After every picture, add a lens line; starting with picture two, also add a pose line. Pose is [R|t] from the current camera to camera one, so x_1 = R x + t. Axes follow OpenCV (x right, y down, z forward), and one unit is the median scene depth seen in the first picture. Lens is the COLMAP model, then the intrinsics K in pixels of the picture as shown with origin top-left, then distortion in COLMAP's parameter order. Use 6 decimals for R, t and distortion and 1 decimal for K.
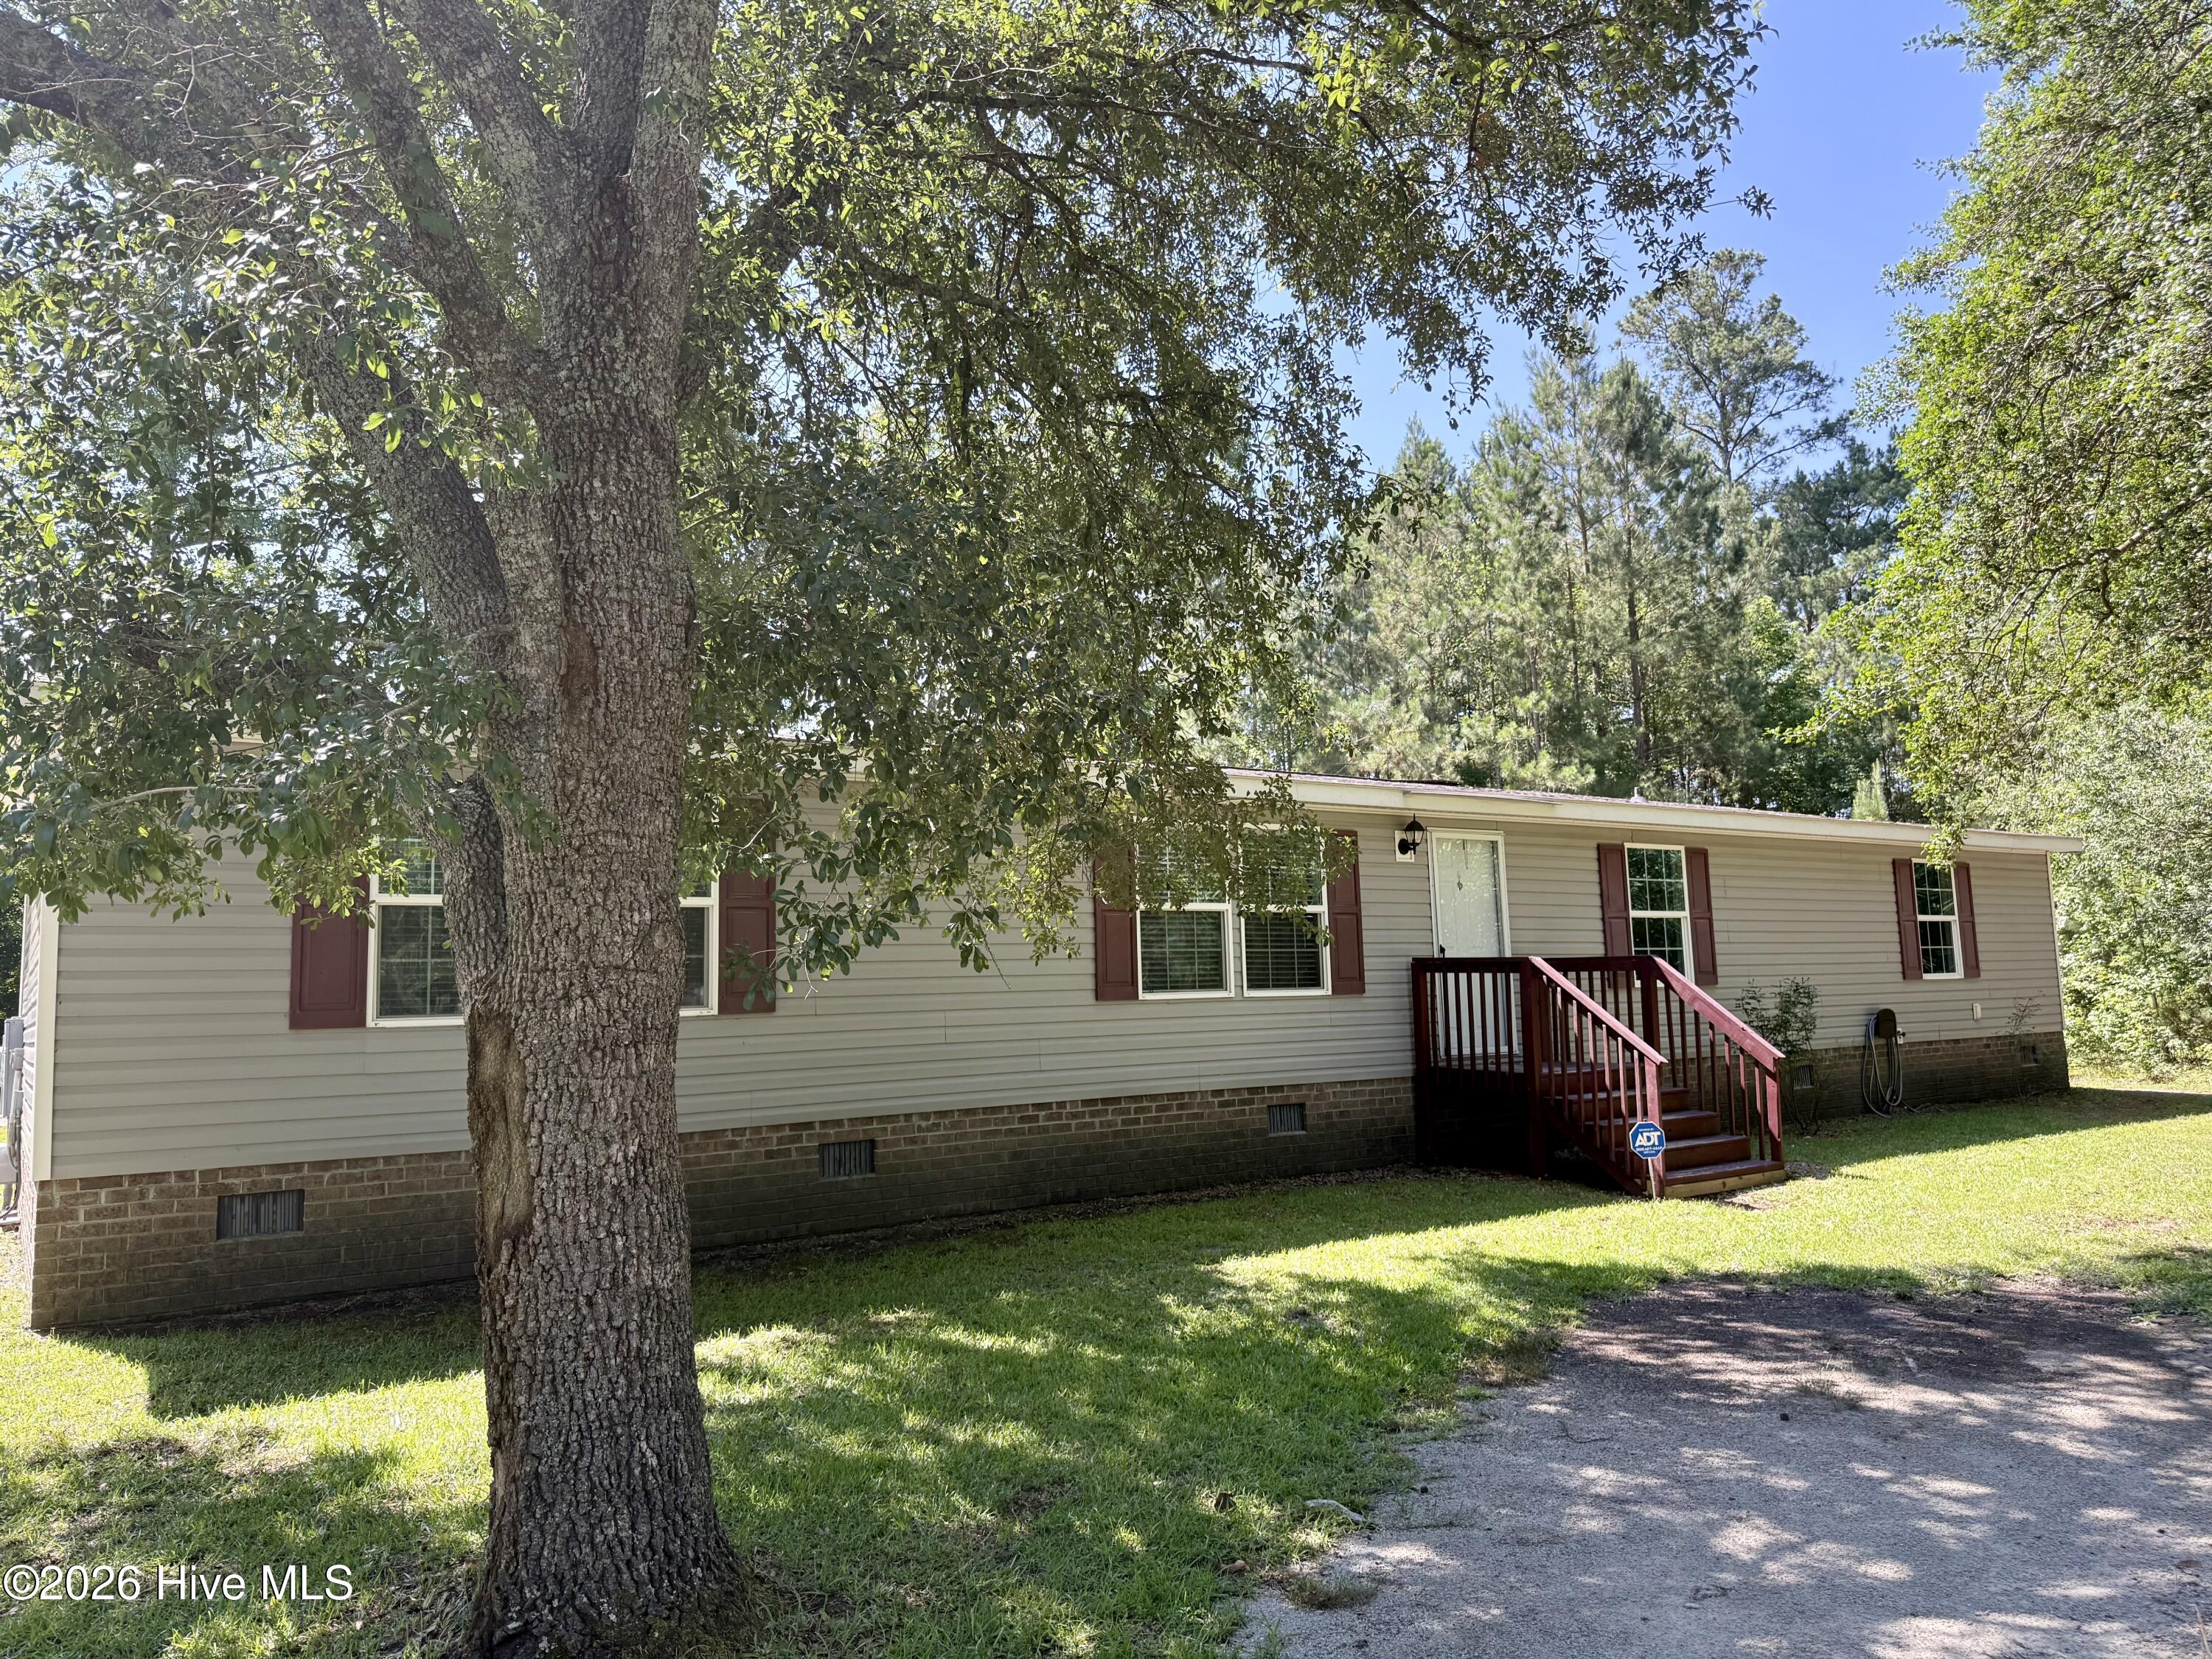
lens RADIAL K [[1567.1, 0, 1106.0], [0, 1567.1, 829.5], [0, 0, 1]] dist [0.033664, -0.031582]
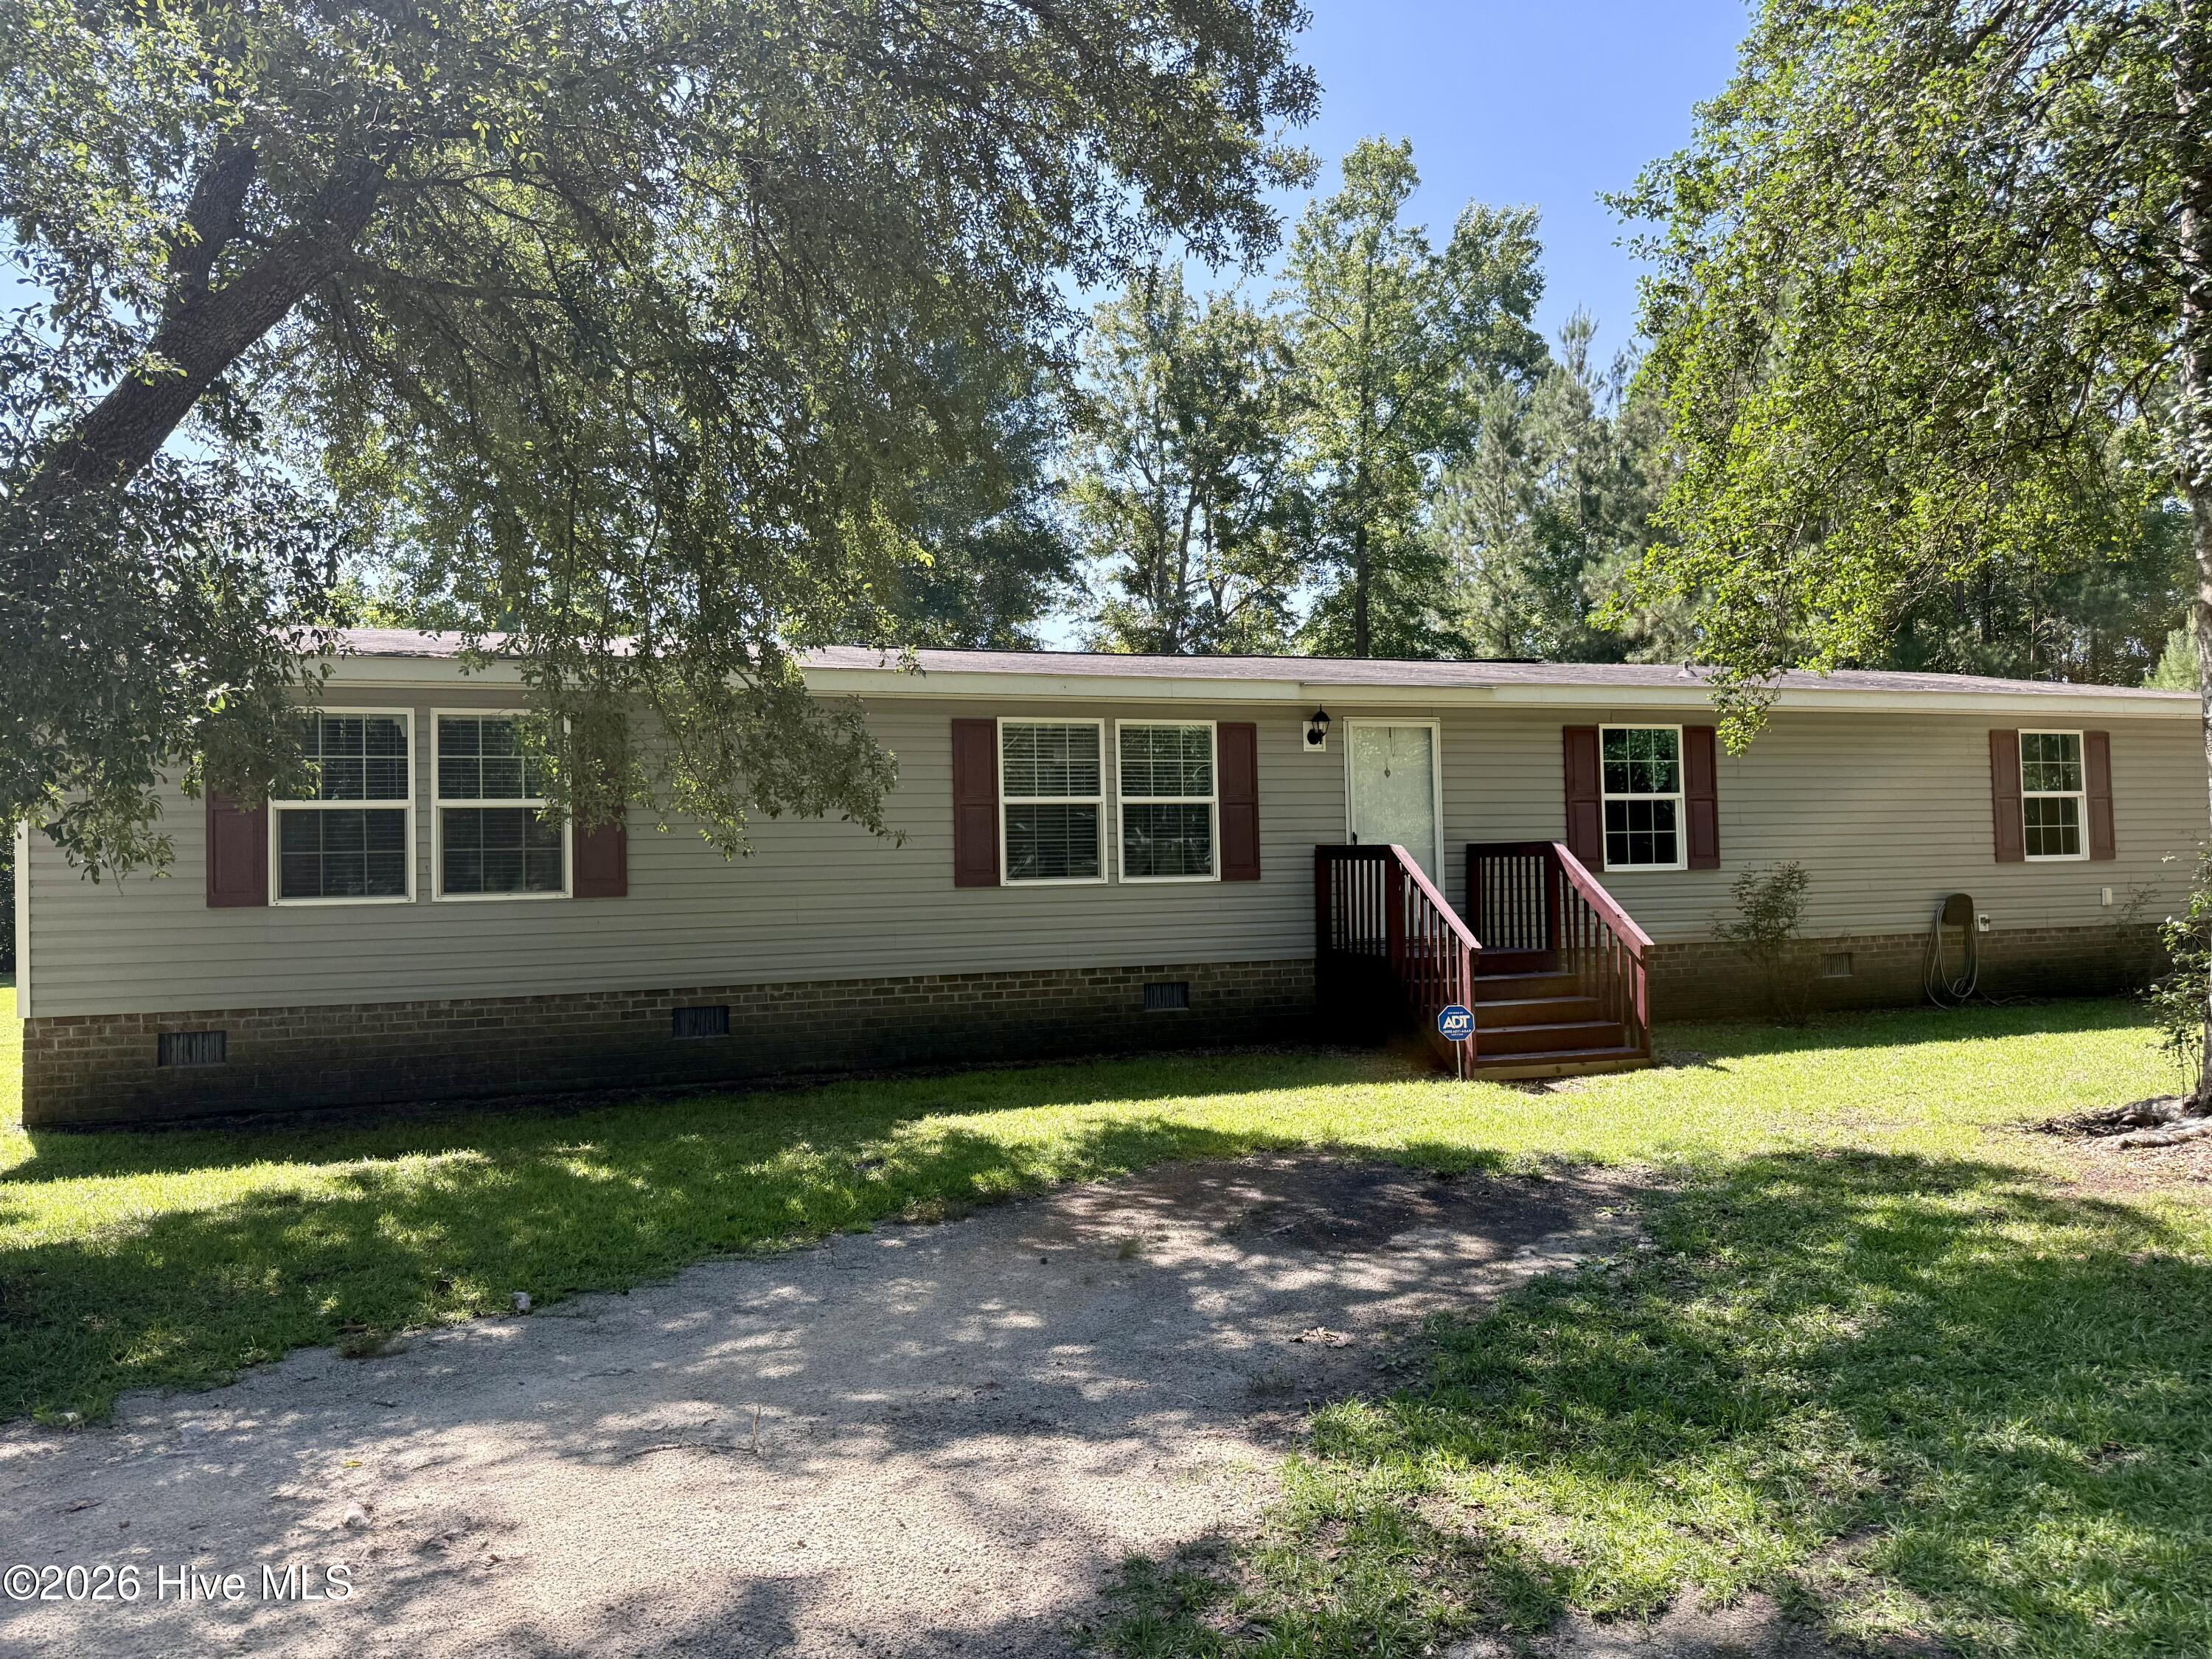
lens RADIAL K [[1542.7, 0, 1106.0], [0, 1542.7, 829.5], [0, 0, 1]] dist [0.006037, 0.001145]
pose [[0.961257, -0.008019, -0.275537, 0.398445], [0.029111, 0.996940, 0.072544, -0.006671], [0.274113, -0.077755, 0.958549, -0.008138]]
